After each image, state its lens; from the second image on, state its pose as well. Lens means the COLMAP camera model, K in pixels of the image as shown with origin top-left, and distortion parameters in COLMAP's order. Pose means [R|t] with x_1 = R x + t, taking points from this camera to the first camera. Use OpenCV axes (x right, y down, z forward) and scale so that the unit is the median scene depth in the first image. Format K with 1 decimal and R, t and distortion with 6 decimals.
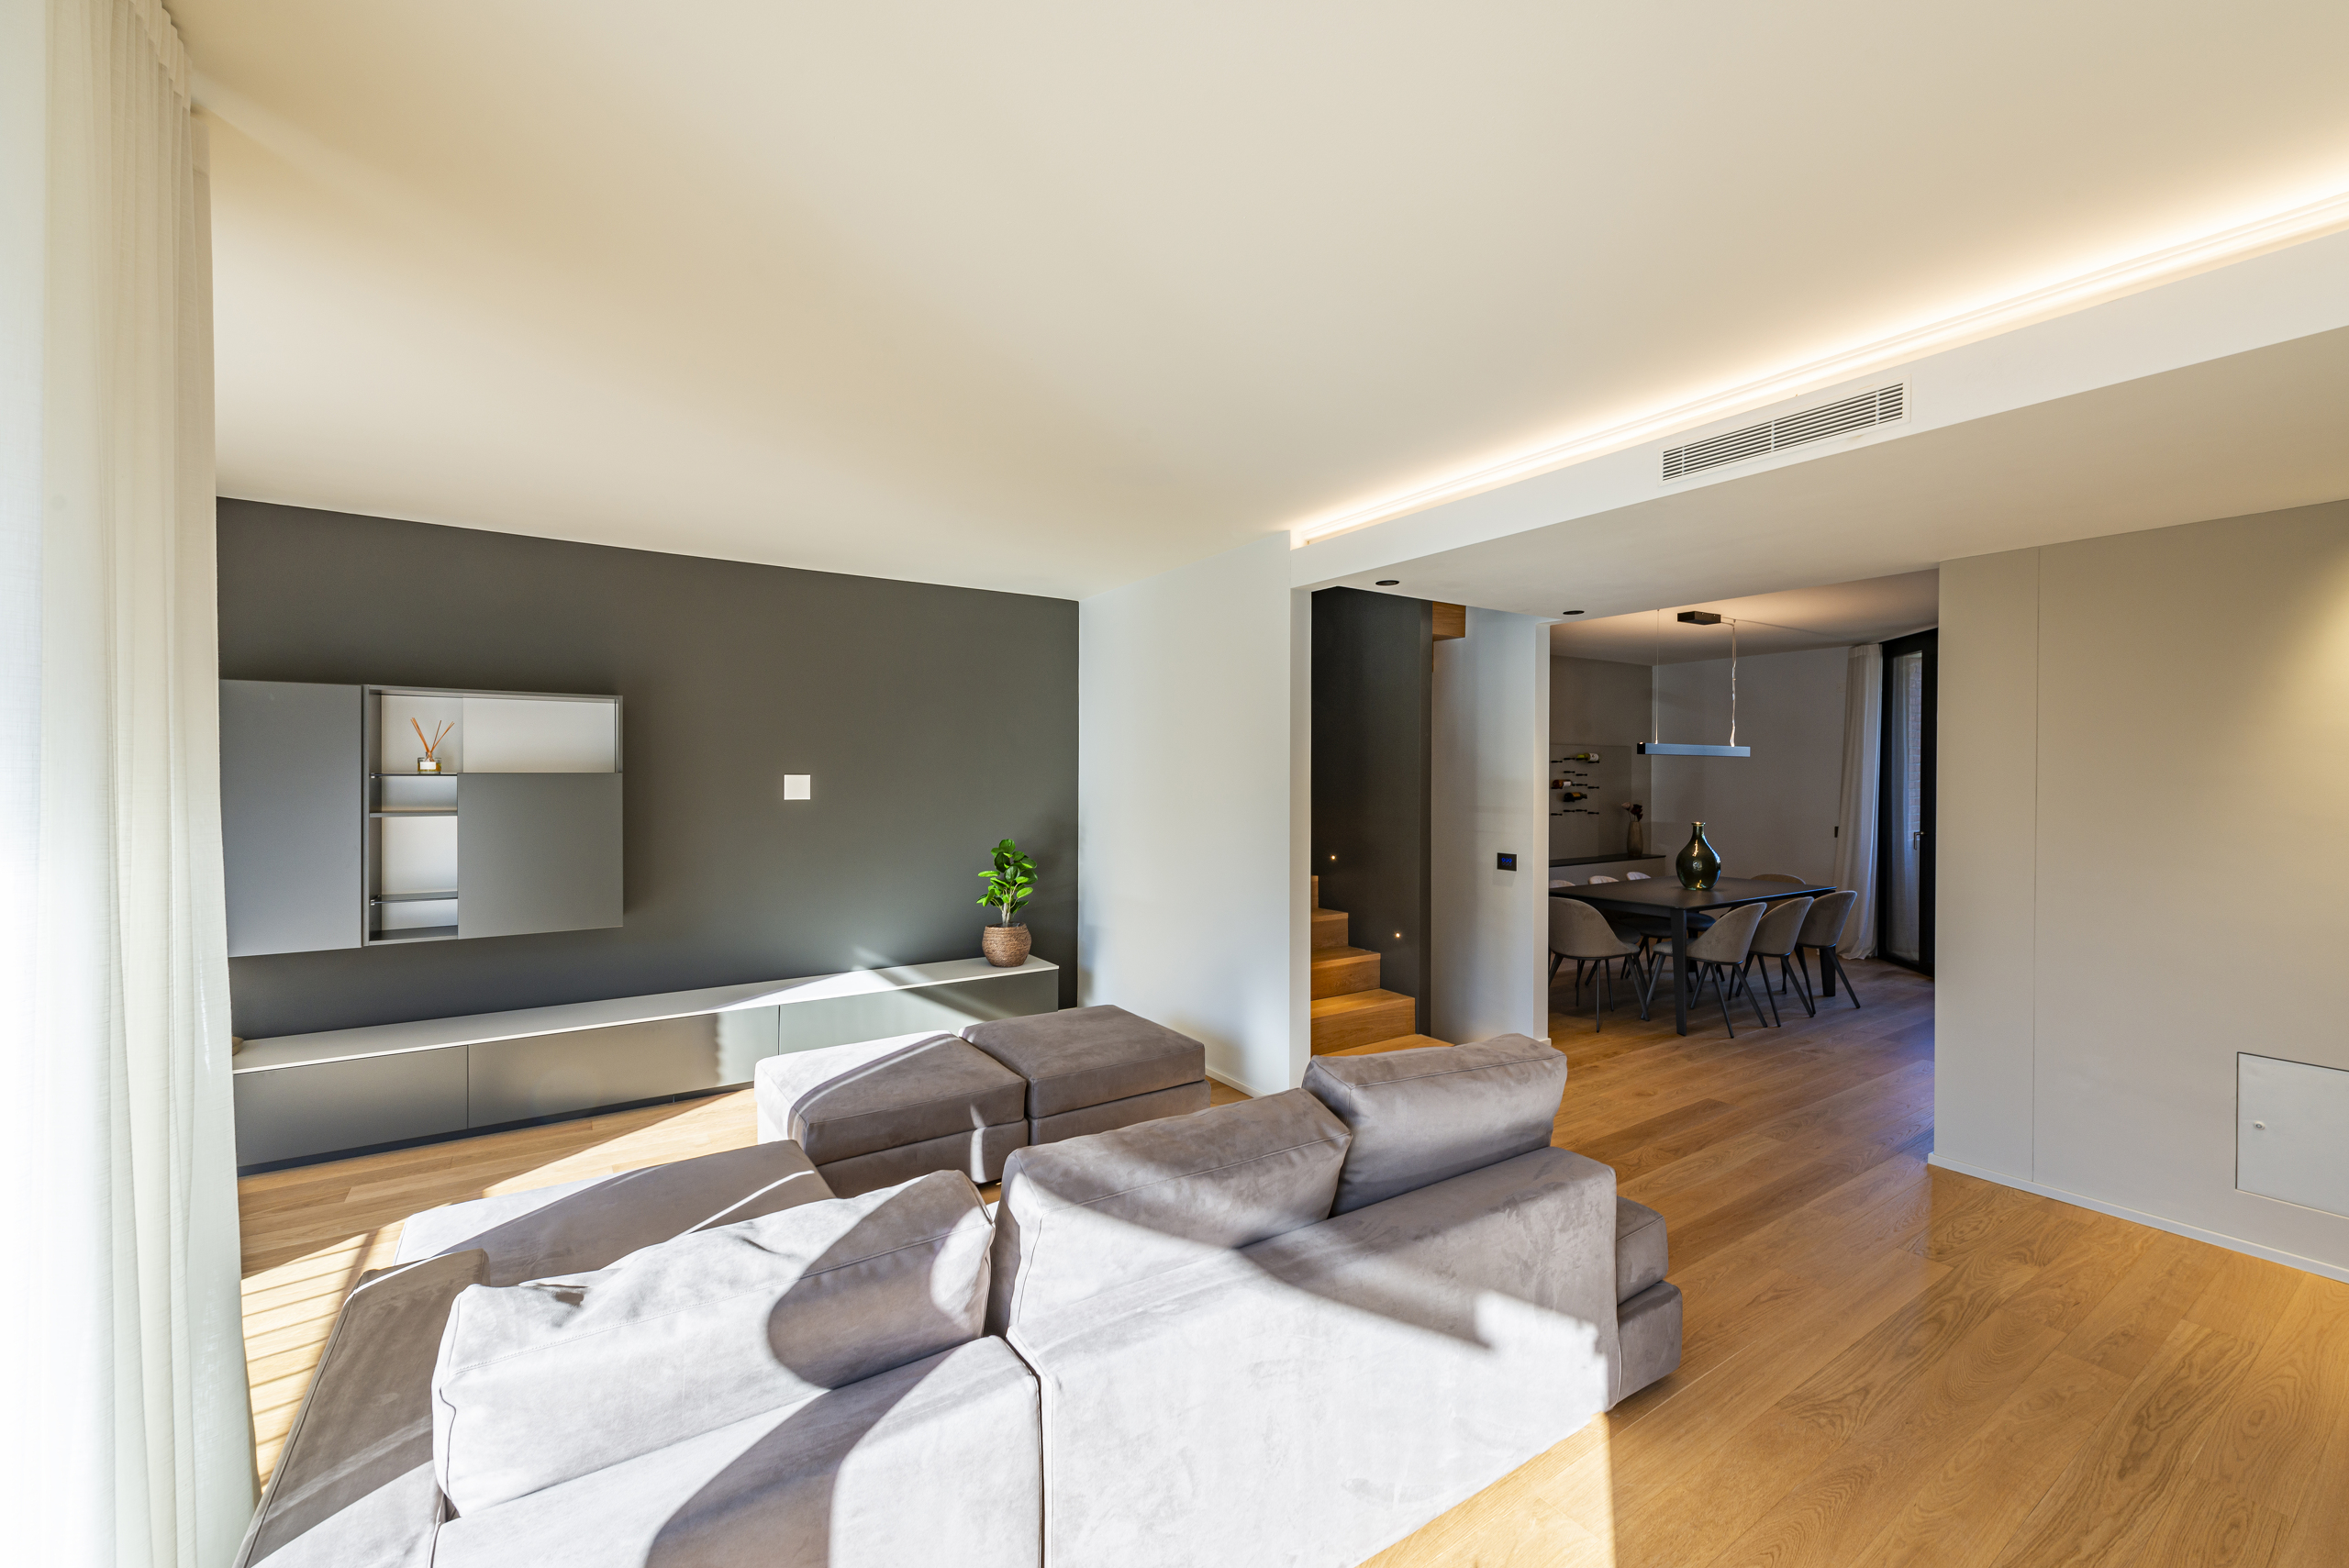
lens RADIAL K [[971.8, 0, 1209.6], [0, 971.8, 756.2], [0, 0, 1]] dist [0.006517, -0.000229]
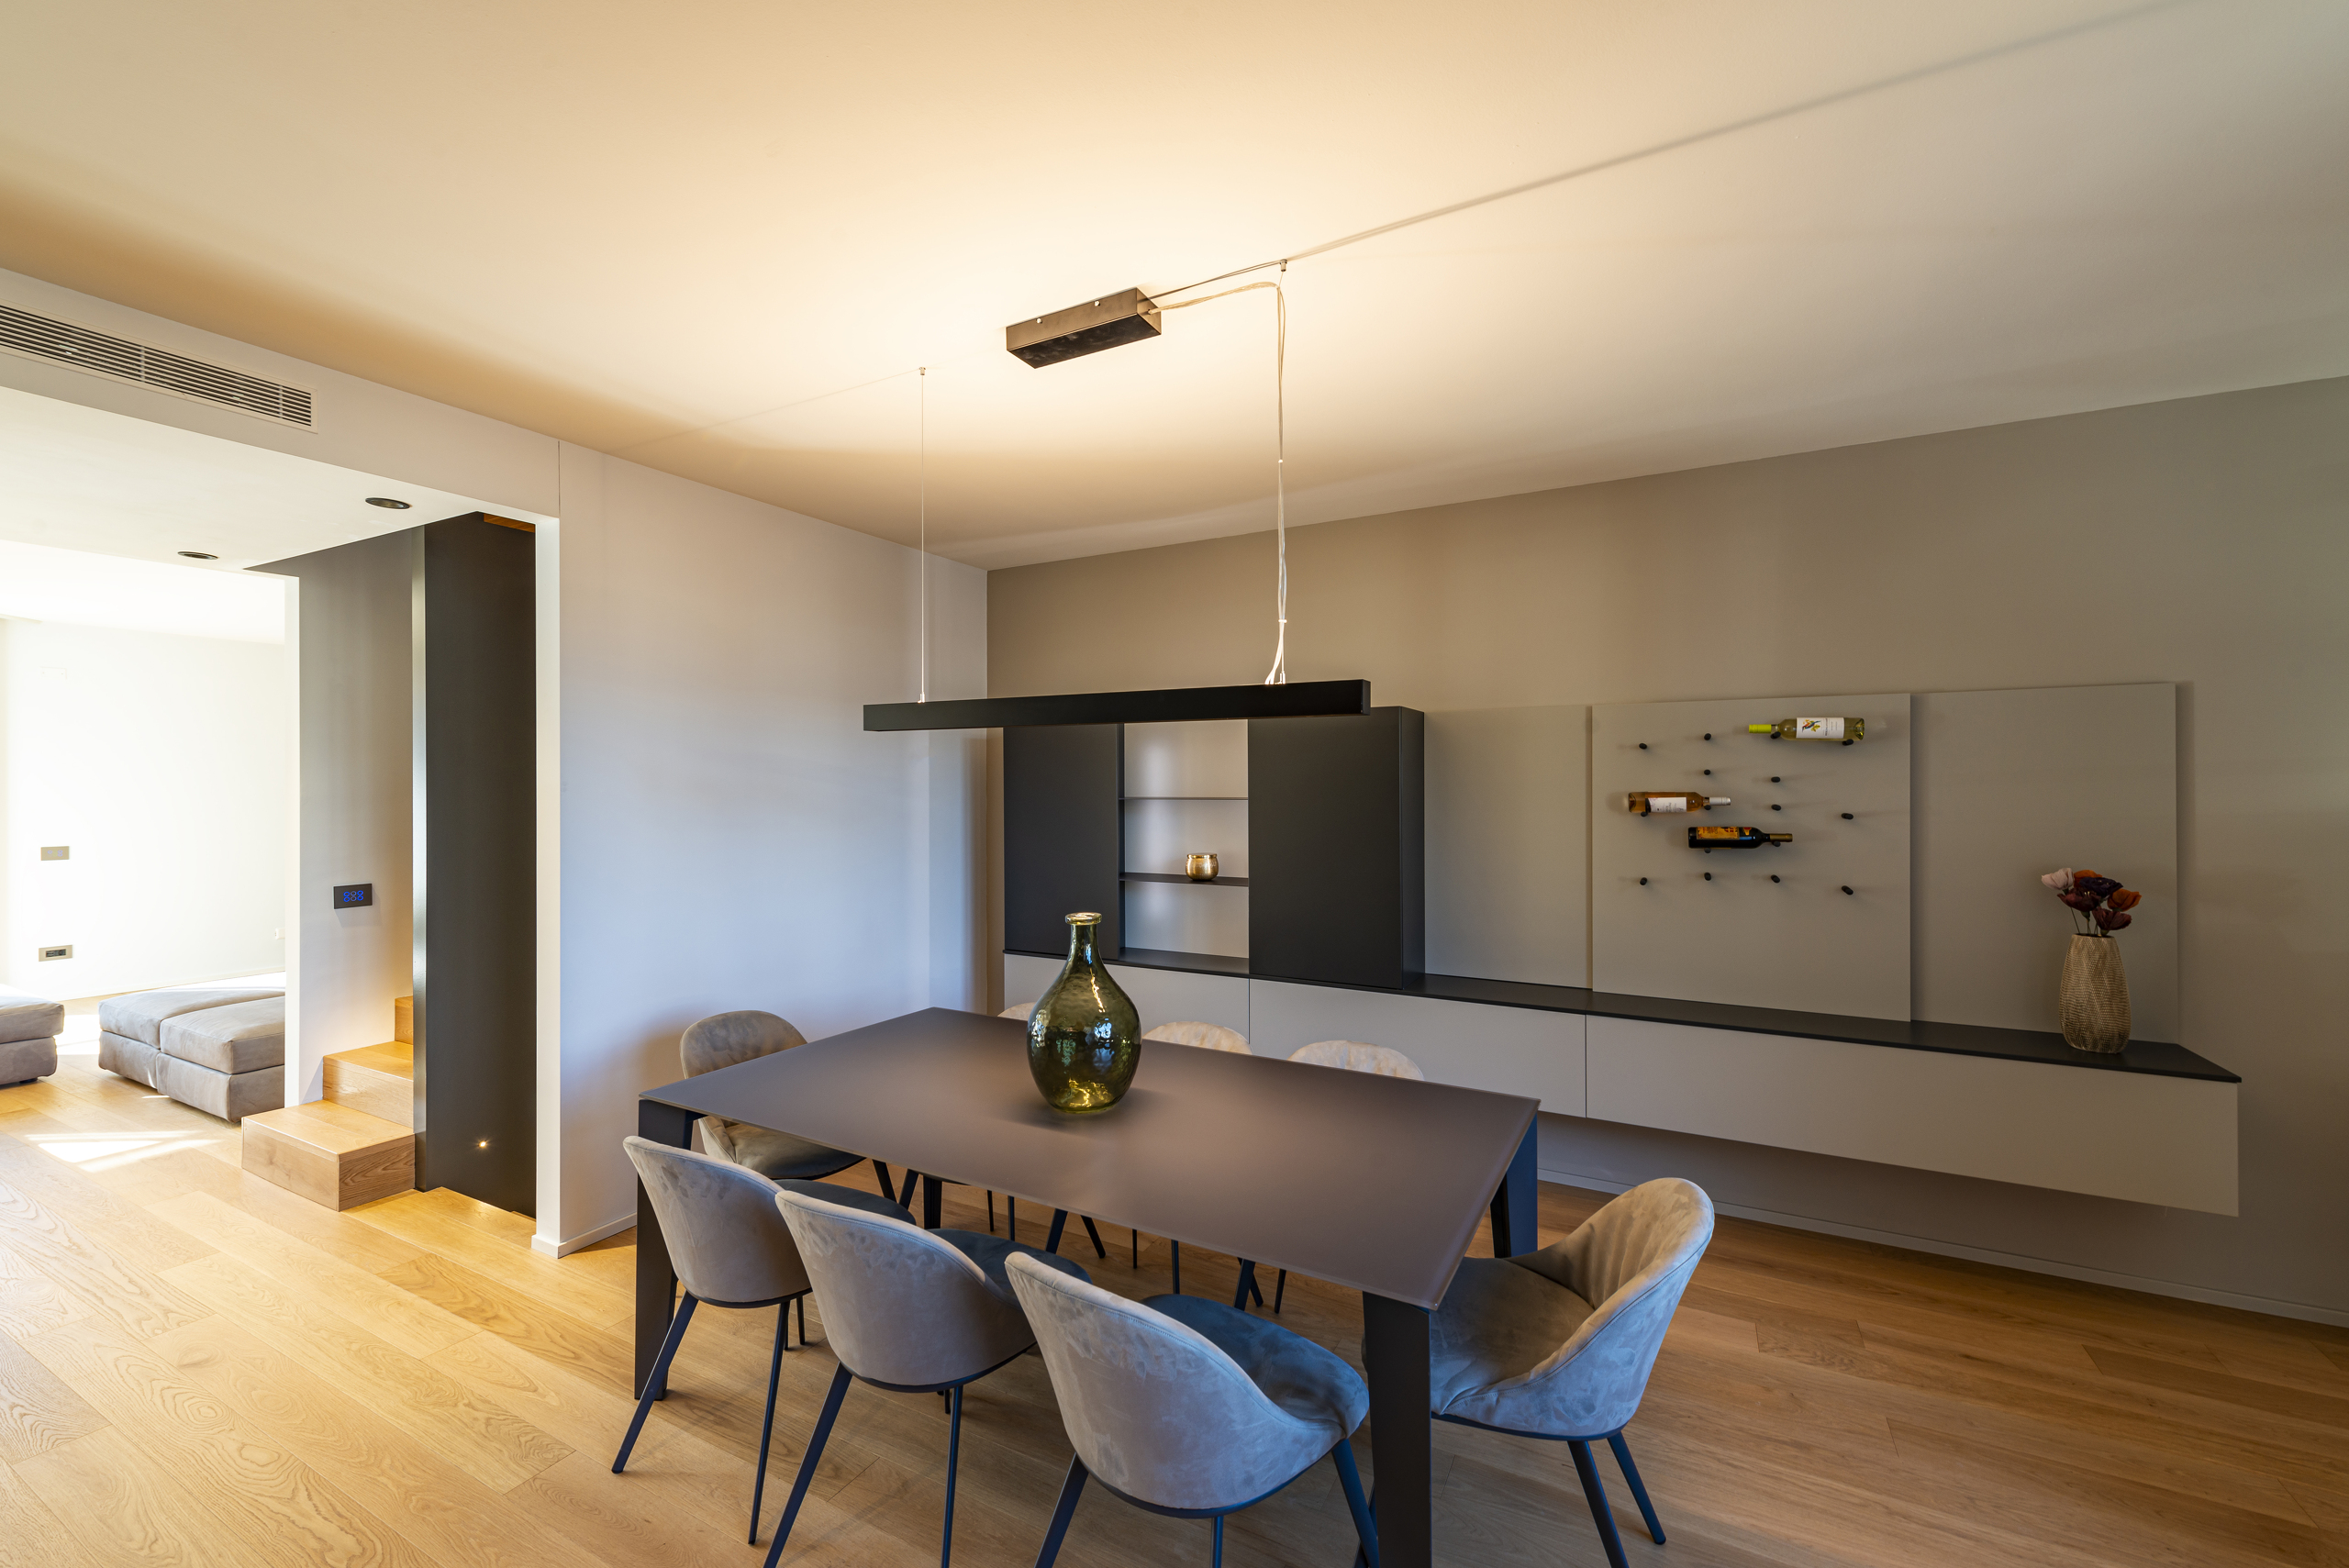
lens RADIAL K [[950.8, 0, 1129.0], [0, 950.8, 775.7], [0, 0, 1]] dist [0.009048, -0.000442]
pose [[0.426228, -0.010996, -0.904549, 1.426842], [0.017051, 0.999846, -0.004120, 0.036698], [0.904455, -0.013667, 0.426349, 1.524568]]
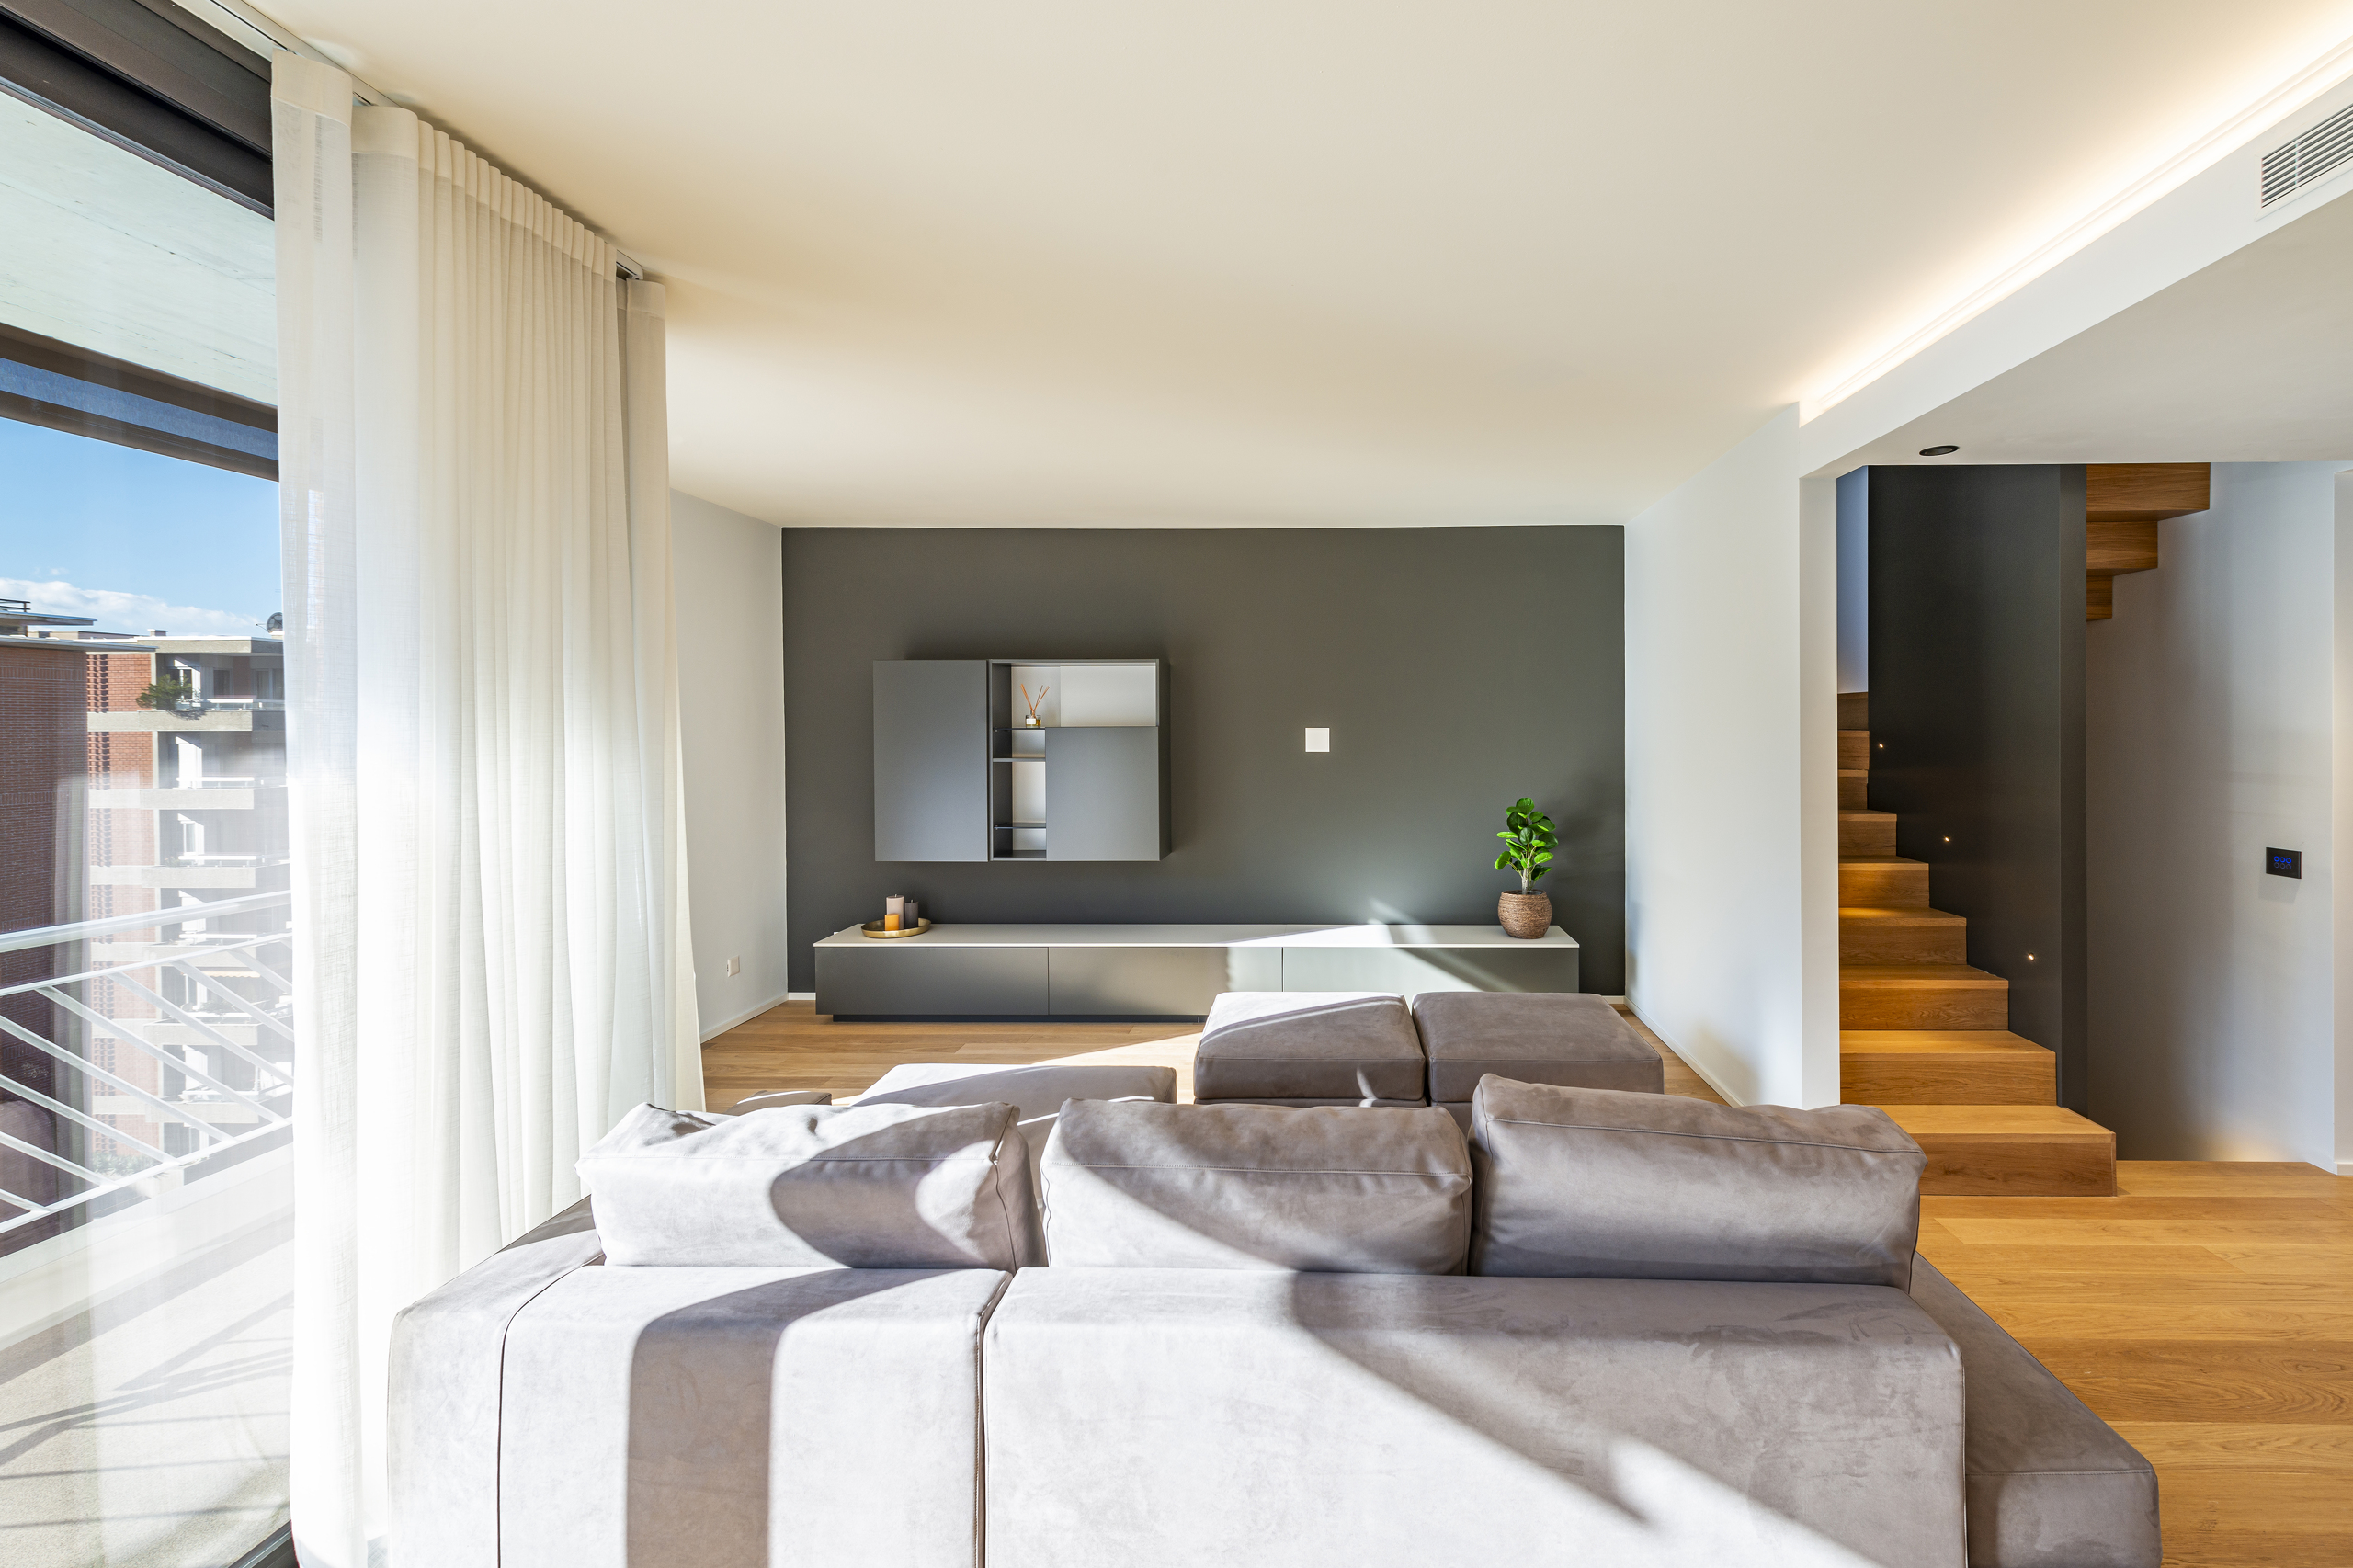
lens RADIAL K [[1018.5, 0, 1191.6], [0, 1018.5, 722.2], [0, 0, 1]] dist [0.014434, -0.007989]
pose [[0.808356, -0.006327, -0.588659, 0.140207], [0.013601, 0.999876, 0.007930, 0.003416], [0.588536, -0.014416, 0.808342, 0.063402]]
